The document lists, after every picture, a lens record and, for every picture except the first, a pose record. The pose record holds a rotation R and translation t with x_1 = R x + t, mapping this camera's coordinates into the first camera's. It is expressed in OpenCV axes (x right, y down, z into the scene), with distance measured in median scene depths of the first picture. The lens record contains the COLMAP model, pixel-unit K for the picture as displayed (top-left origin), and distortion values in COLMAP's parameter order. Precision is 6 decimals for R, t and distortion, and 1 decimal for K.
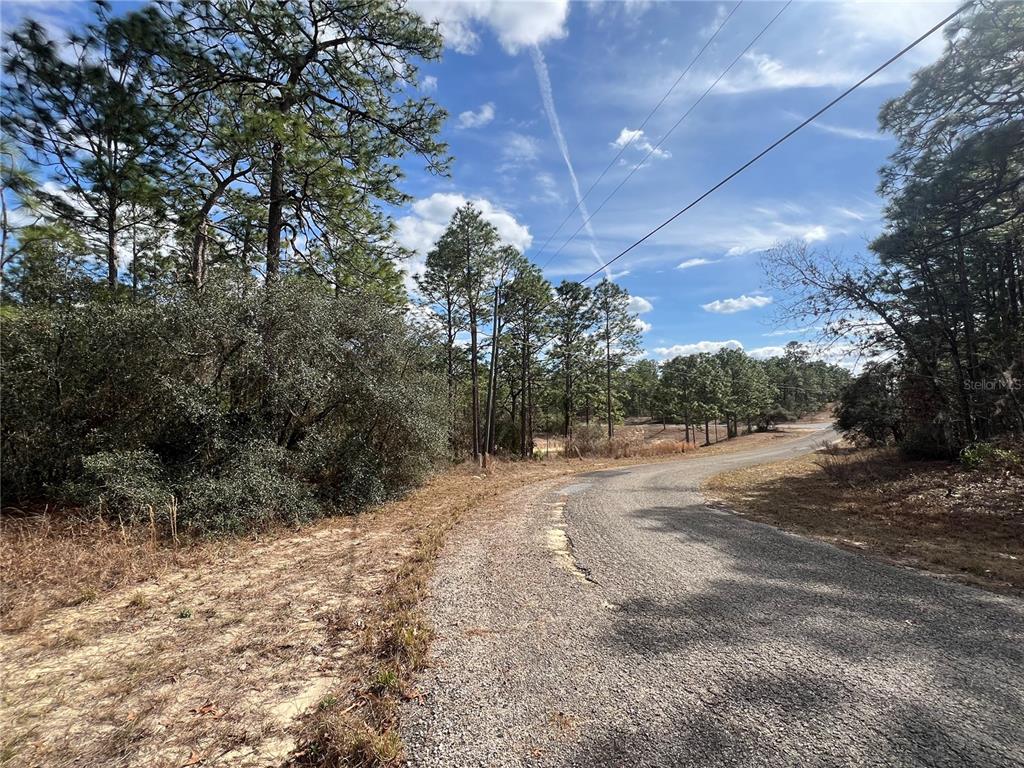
lens RADIAL K [[485.9, 0, 512.0], [0, 485.9, 384.0], [0, 0, 1]] dist [0.000481, -0.000701]
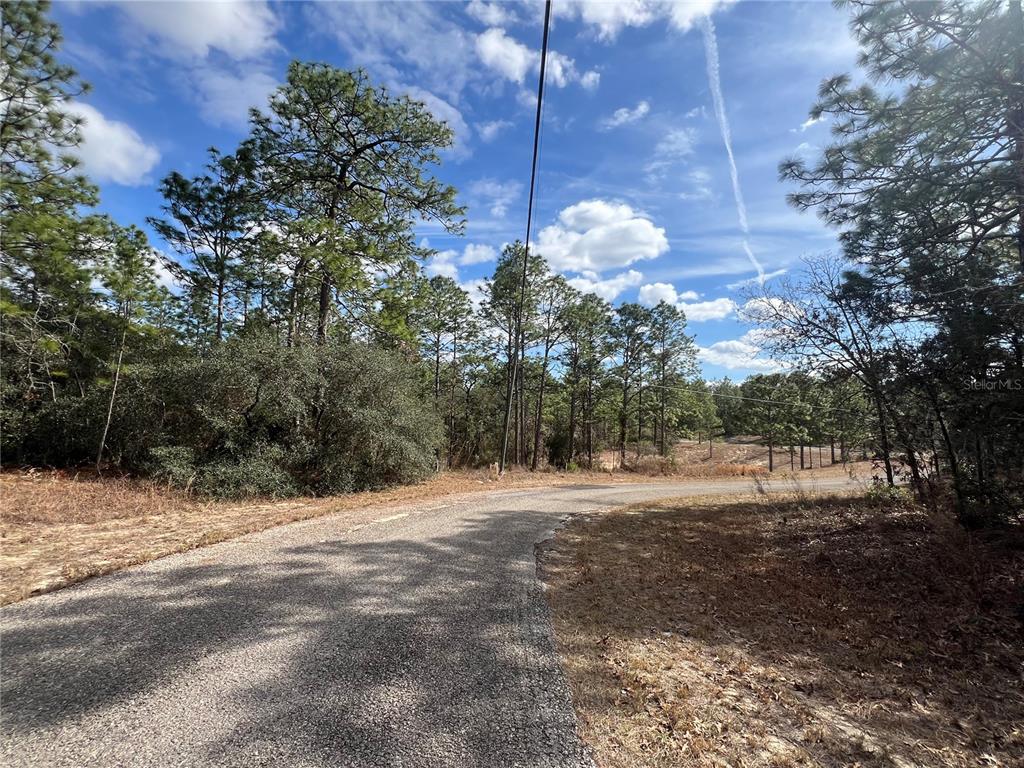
lens RADIAL K [[486.8, 0, 512.0], [0, 486.8, 384.0], [0, 0, 1]] dist [-0.001875, 0.000177]
pose [[0.967632, 0.022828, -0.251331, 0.387180], [-0.027075, 0.999543, -0.013452, -0.046206], [0.250909, 0.019822, 0.967808, -0.193246]]
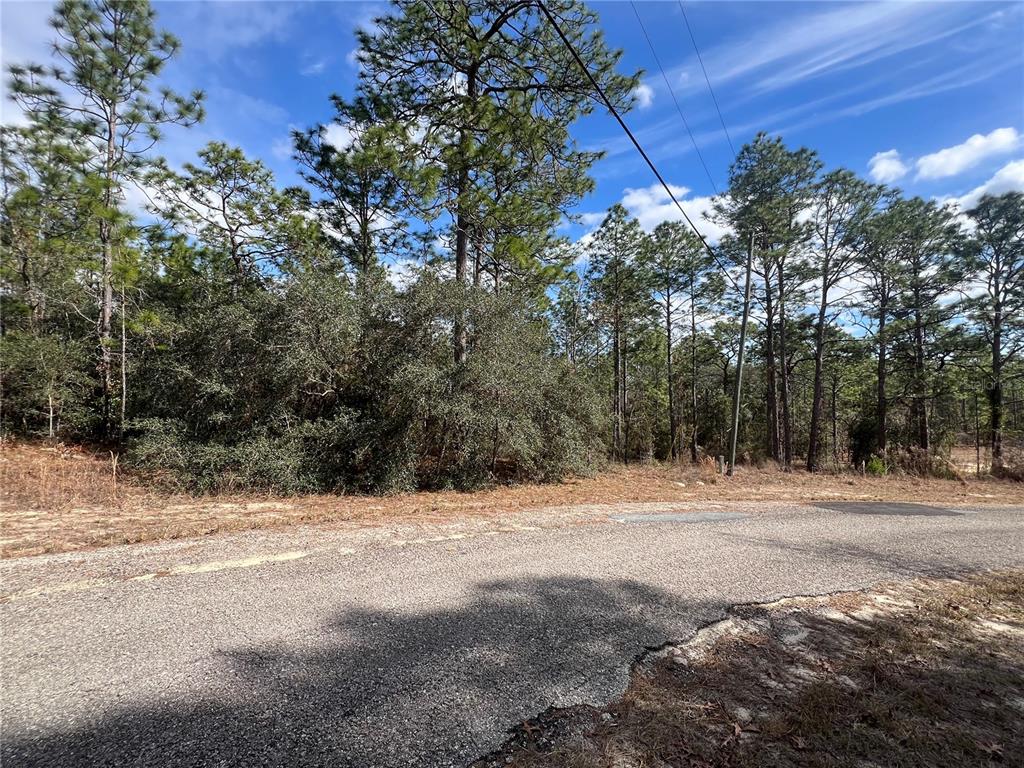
lens RADIAL K [[476.6, 0, 512.0], [0, 476.6, 384.0], [0, 0, 1]] dist [-0.001943, 0.000437]
pose [[0.674237, -0.018260, -0.738289, 0.398541], [0.027504, 0.999622, 0.000395, 0.031714], [0.738002, -0.020572, 0.674485, 0.377487]]
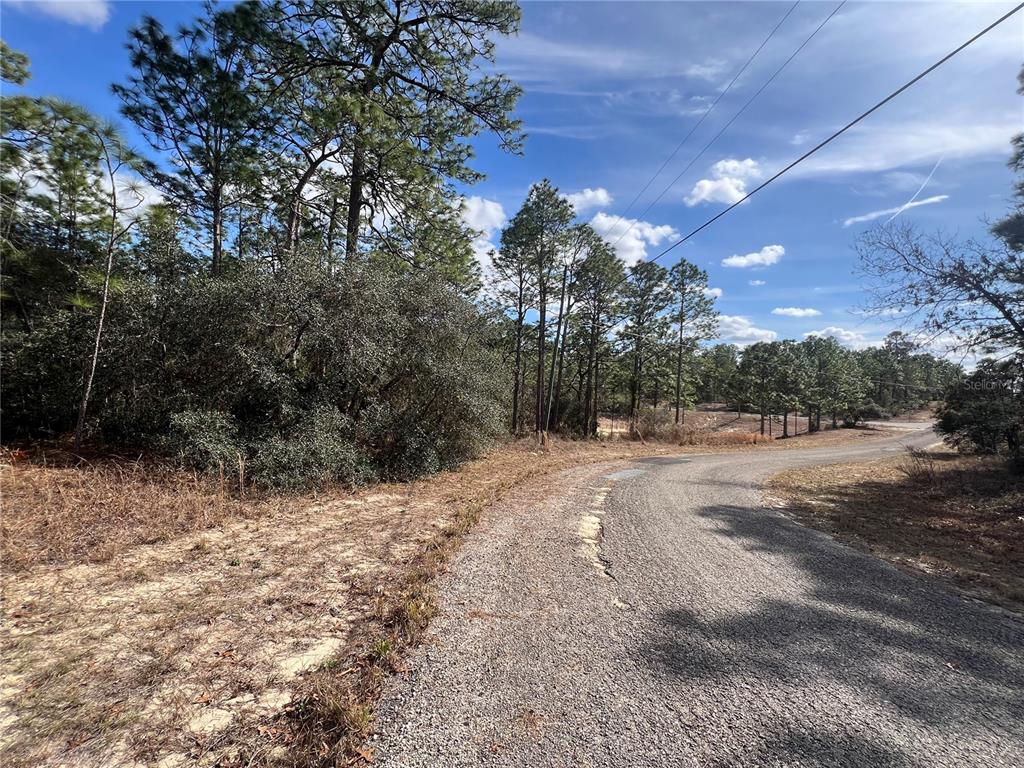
lens RADIAL K [[476.6, 0, 512.0], [0, 476.6, 384.0], [0, 0, 1]] dist [-0.001943, 0.000437]
pose [[0.986882, 0.057616, -0.150812, 0.030113], [-0.049875, 0.997261, 0.054618, -0.009057], [0.153546, -0.046380, 0.987052, 0.008548]]
